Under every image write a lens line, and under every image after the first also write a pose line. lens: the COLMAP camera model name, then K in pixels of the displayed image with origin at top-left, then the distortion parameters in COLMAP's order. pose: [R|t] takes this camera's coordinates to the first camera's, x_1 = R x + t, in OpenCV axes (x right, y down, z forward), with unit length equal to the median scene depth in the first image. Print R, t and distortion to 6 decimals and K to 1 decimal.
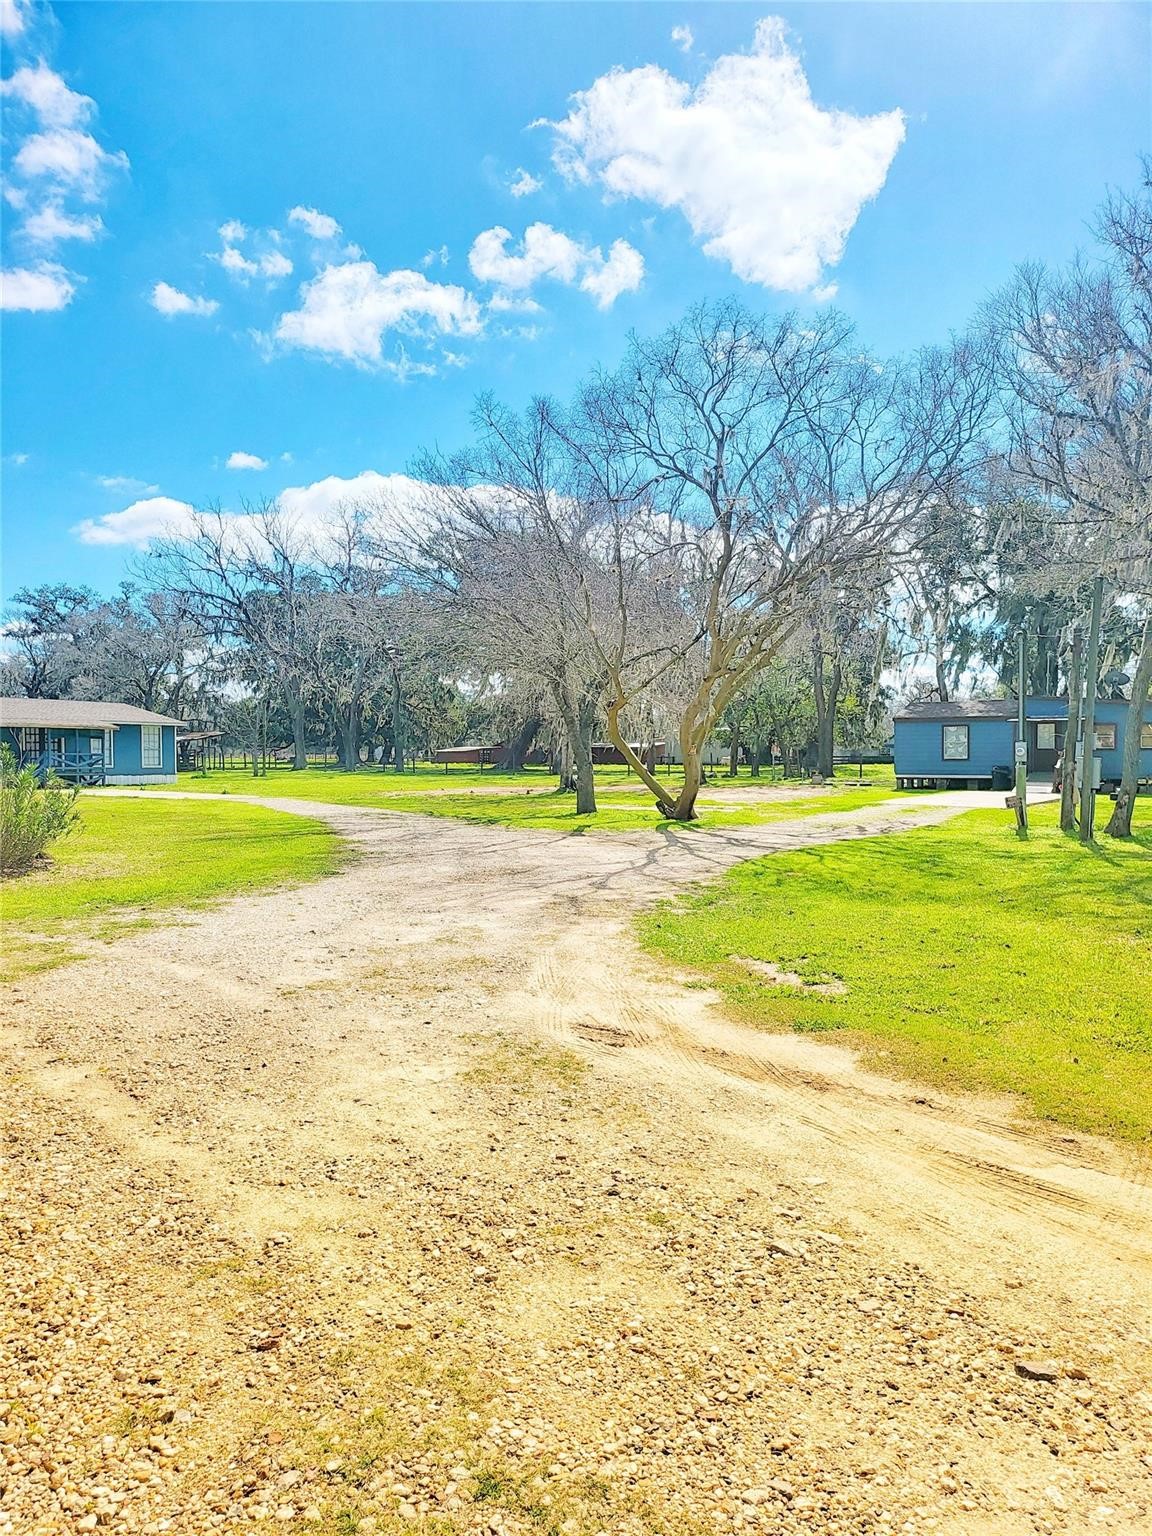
lens RADIAL K [[1062.8, 0, 577.5], [0, 1062.8, 768.5], [0, 0, 1]] dist [-0.002393, -0.008161]
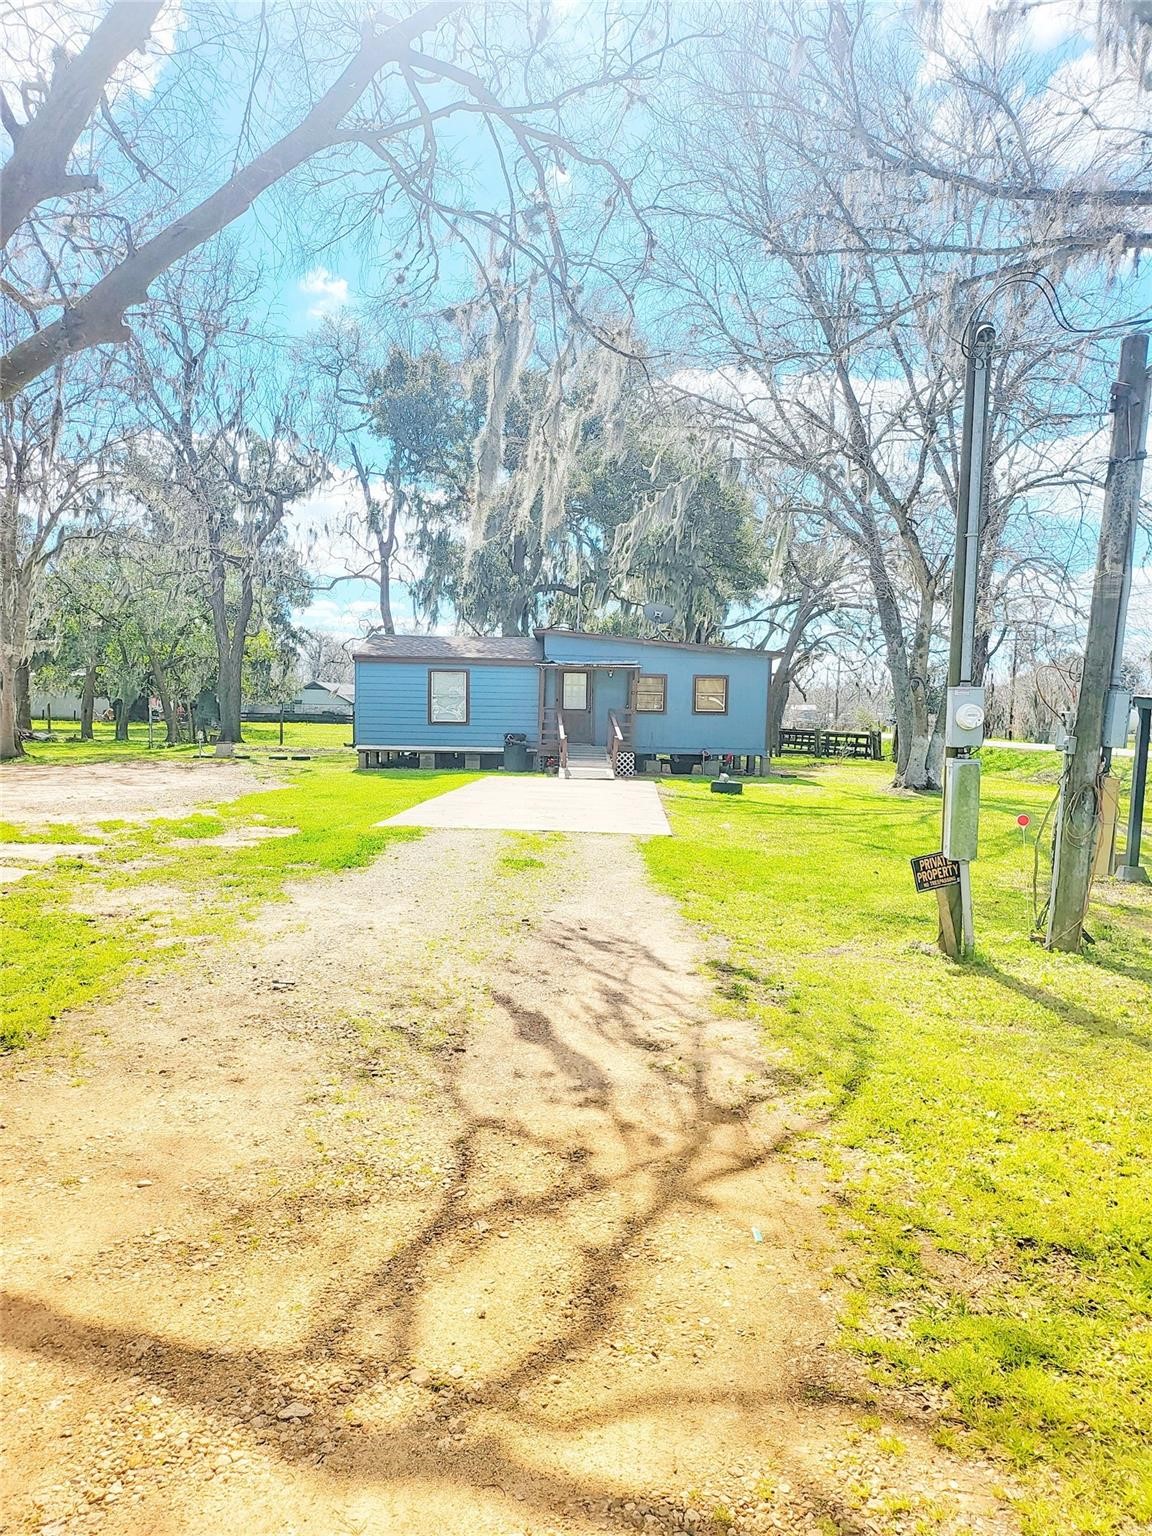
lens RADIAL K [[1062.8, 0, 579.3], [0, 1062.8, 769.0], [0, 0, 1]] dist [-0.002393, -0.008161]
pose [[0.844648, -0.000913, 0.535321, 0.053116], [-0.020913, 0.999179, 0.034702, -0.002851], [-0.534913, -0.040506, 0.843935, 0.284286]]
